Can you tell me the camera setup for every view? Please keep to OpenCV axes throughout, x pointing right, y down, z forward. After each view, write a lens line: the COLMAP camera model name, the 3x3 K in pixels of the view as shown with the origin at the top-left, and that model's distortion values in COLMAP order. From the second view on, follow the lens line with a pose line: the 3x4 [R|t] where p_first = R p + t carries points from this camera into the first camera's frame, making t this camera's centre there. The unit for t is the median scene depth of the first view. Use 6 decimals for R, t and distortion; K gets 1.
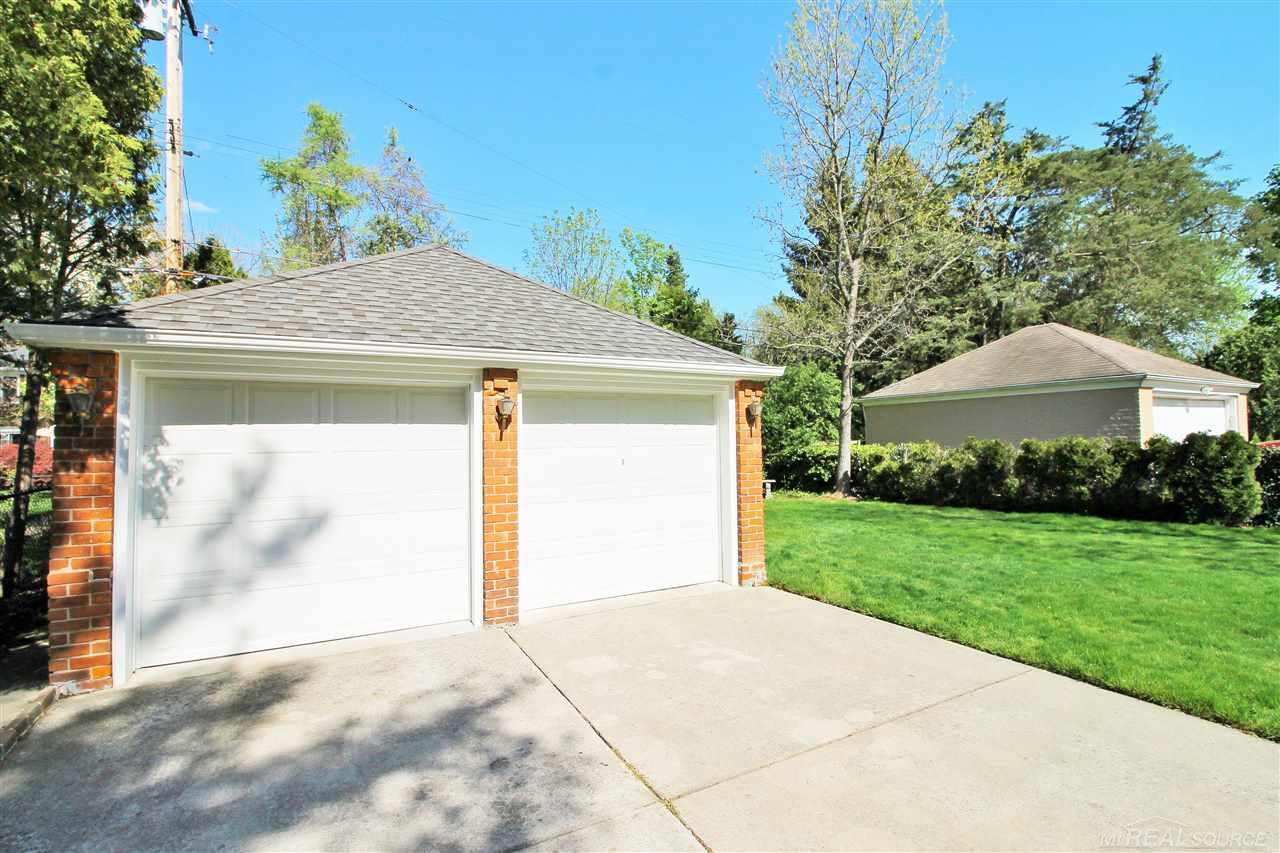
lens RADIAL K [[608.8, 0, 640.0], [0, 608.8, 426.5], [0, 0, 1]] dist [0.003824, -0.015304]
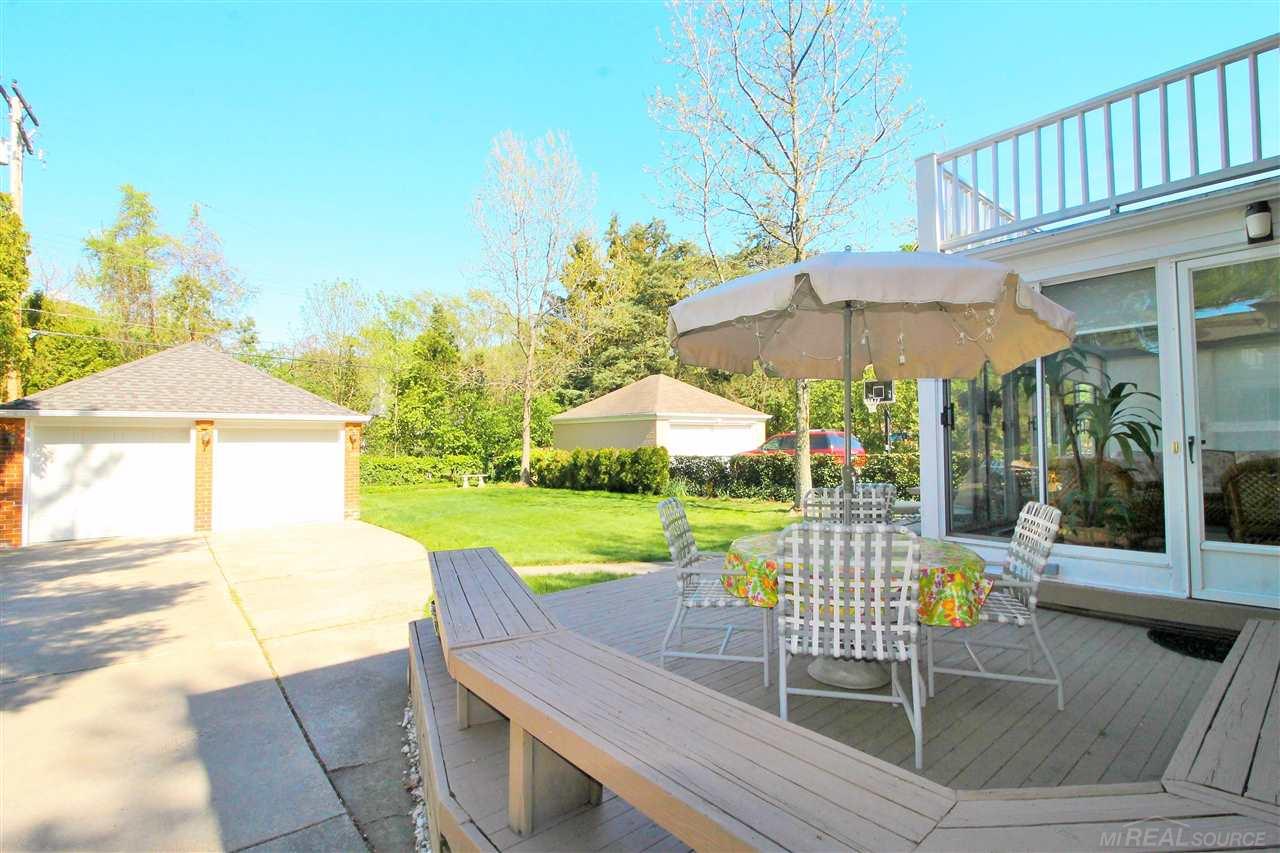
lens RADIAL K [[608.8, 0, 640.0], [0, 608.8, 426.5], [0, 0, 1]] dist [0.003824, -0.015304]
pose [[0.979626, 0.011389, 0.200508, 0.371667], [-0.010858, 0.999934, -0.003748, -0.032653], [-0.200538, 0.001494, 0.979685, -0.635344]]
